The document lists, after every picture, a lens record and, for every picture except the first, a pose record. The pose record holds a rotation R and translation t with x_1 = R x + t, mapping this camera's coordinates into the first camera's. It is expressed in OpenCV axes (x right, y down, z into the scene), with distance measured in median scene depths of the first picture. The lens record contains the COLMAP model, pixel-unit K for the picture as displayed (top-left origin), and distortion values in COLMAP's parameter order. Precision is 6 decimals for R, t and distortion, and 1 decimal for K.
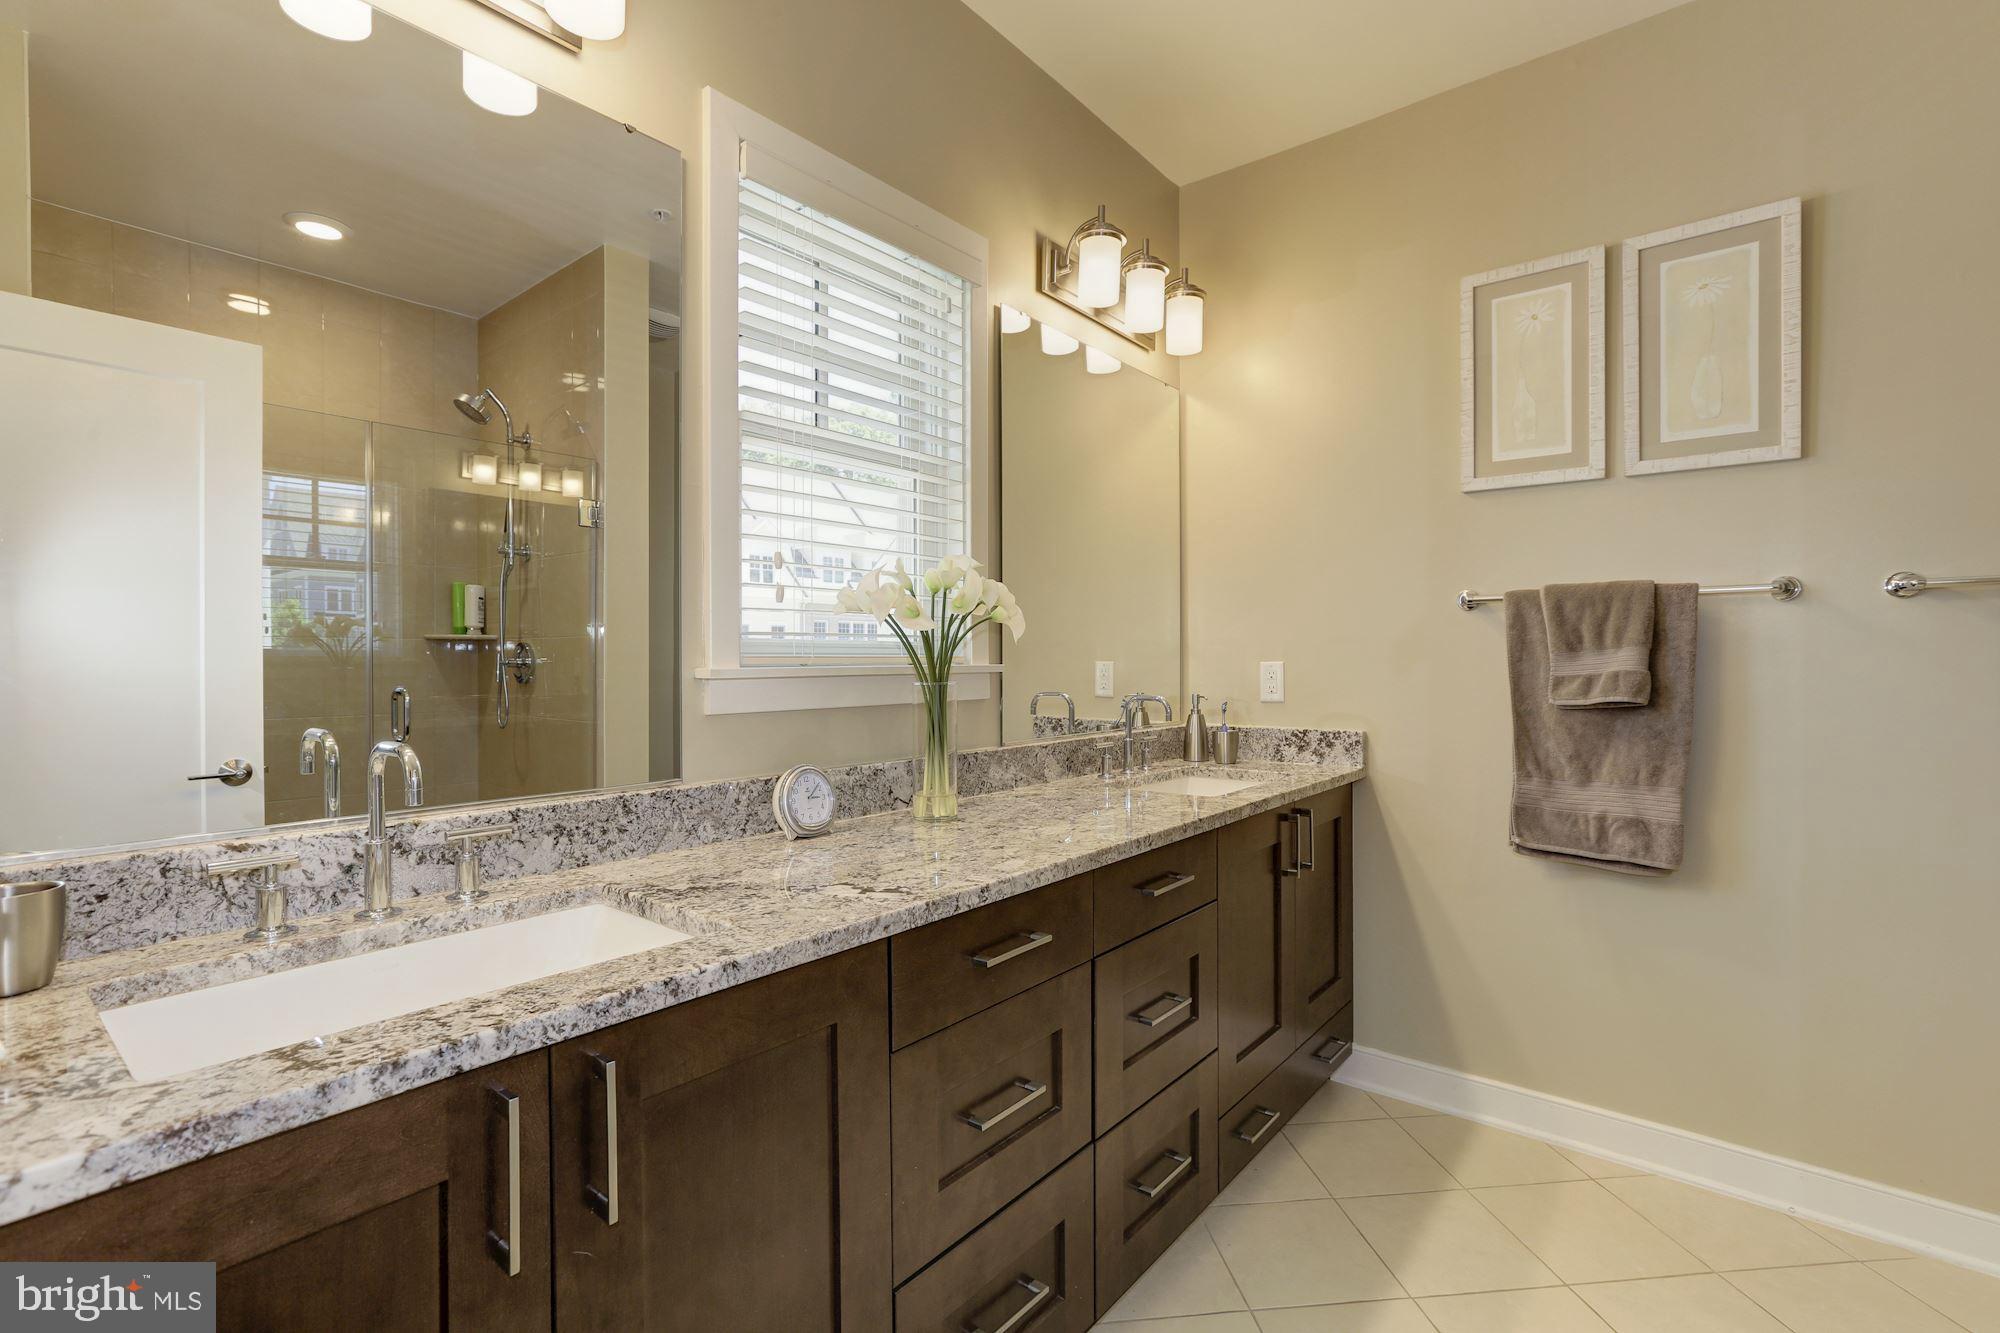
lens RADIAL K [[926.4, 0, 1004.6], [0, 926.4, 665.3], [0, 0, 1]] dist [-0.034618, 0.016301]
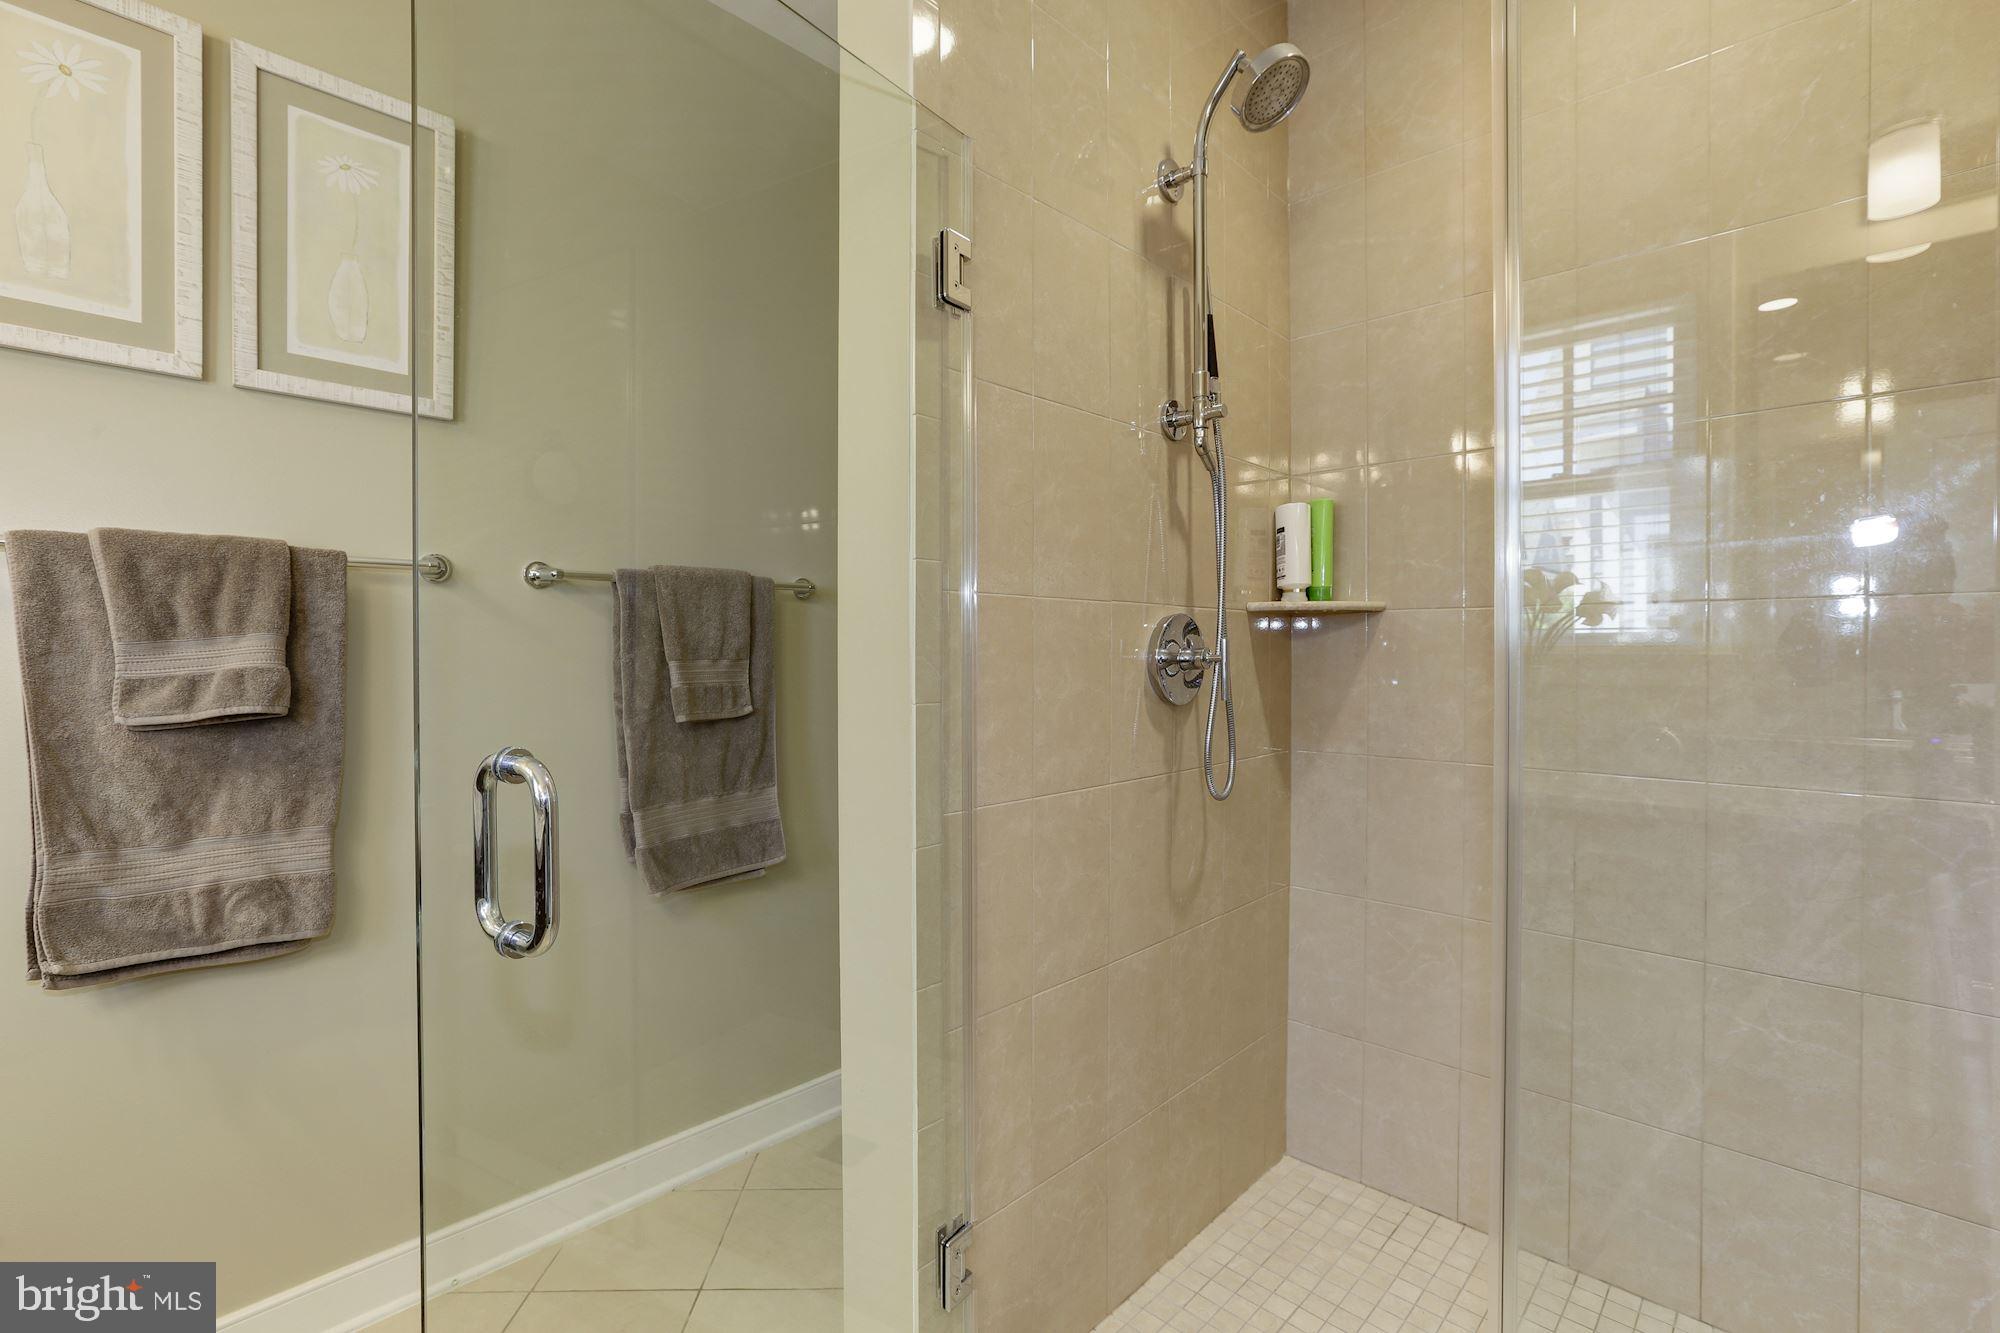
lens RADIAL K [[926.4, 0, 1001.0], [0, 926.4, 656.0], [0, 0, 1]] dist [-0.034618, 0.016301]
pose [[0.052329, -0.004268, 0.998621, 0.025102], [0.006985, 0.999968, 0.003908, -0.001608], [-0.998605, 0.006771, 0.052358, 0.394927]]
